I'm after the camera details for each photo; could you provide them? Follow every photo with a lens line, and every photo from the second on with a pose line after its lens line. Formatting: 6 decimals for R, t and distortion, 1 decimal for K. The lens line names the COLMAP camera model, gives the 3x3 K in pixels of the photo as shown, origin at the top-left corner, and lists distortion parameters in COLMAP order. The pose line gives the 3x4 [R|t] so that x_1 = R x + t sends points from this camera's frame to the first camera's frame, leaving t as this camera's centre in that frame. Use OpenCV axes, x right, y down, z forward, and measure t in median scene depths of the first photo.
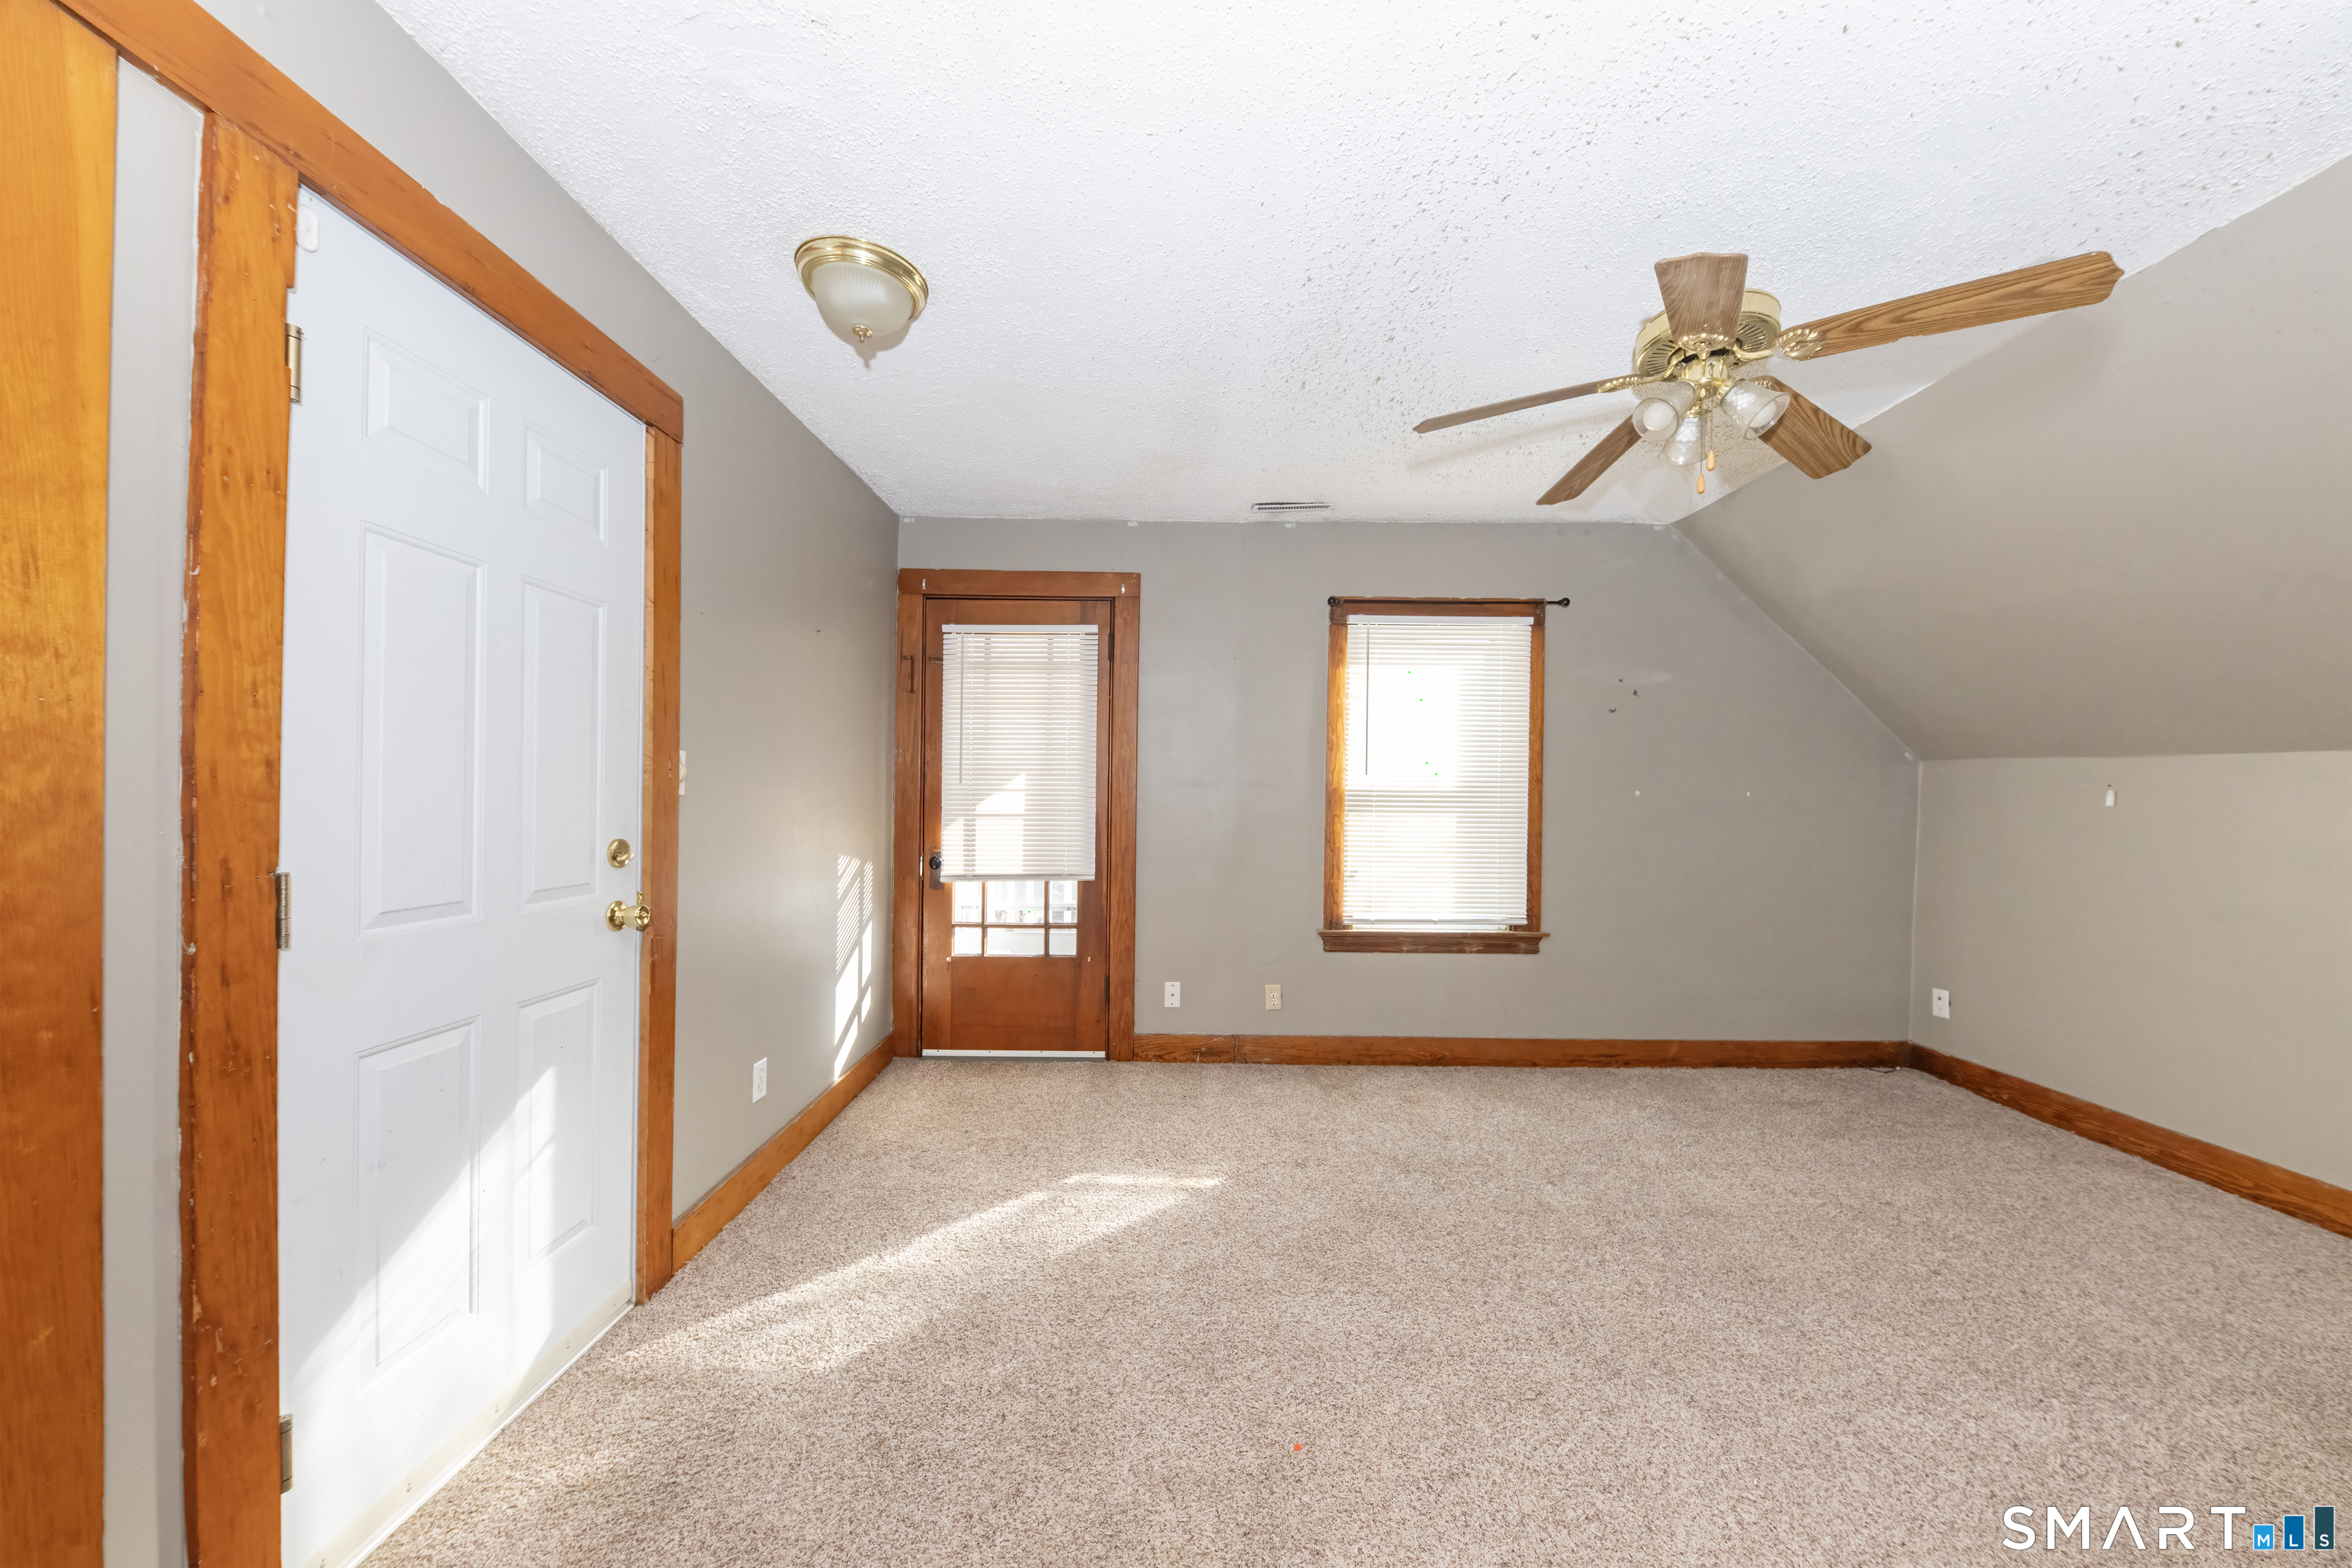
lens RADIAL K [[841.9, 0, 1181.0], [0, 841.9, 790.9], [0, 0, 1]] dist [0.015962, -0.009851]
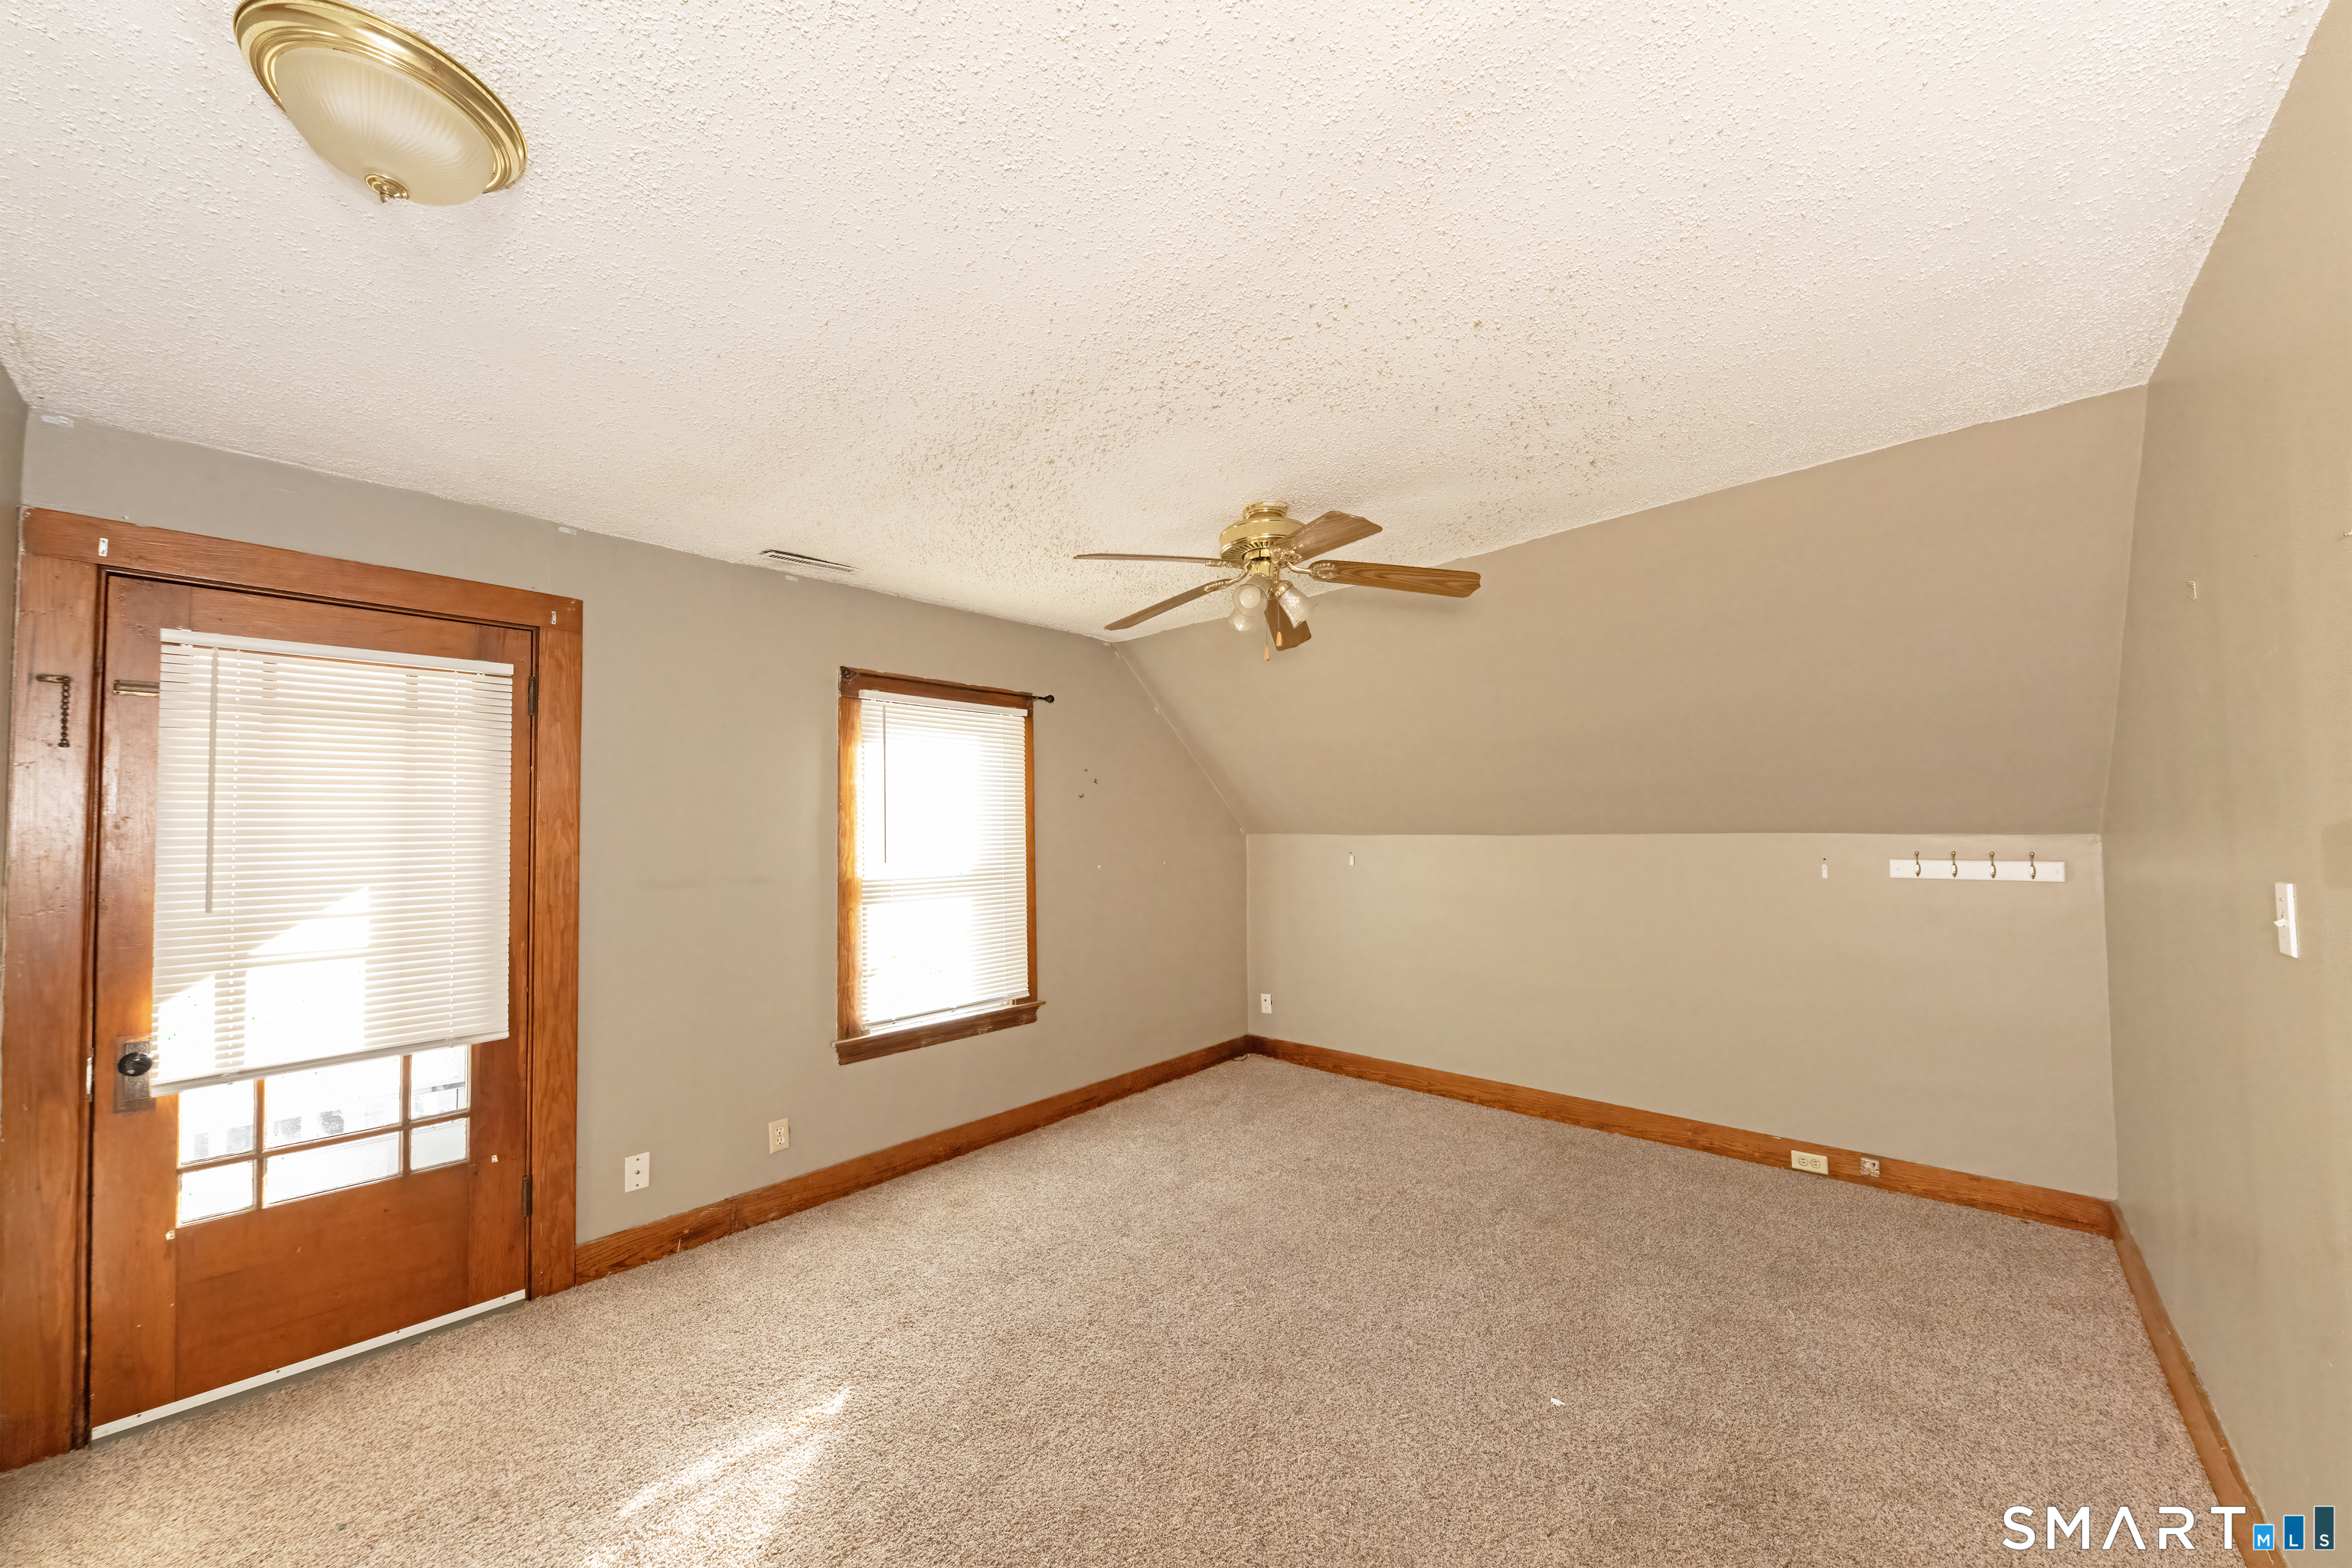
lens RADIAL K [[841.9, 0, 1181.0], [0, 841.9, 790.9], [0, 0, 1]] dist [0.015962, -0.009851]
pose [[0.661040, 0.013066, 0.750237, -0.261343], [0.018611, 0.999255, -0.033801, -0.060613], [-0.750120, 0.036306, 0.660304, 0.137691]]
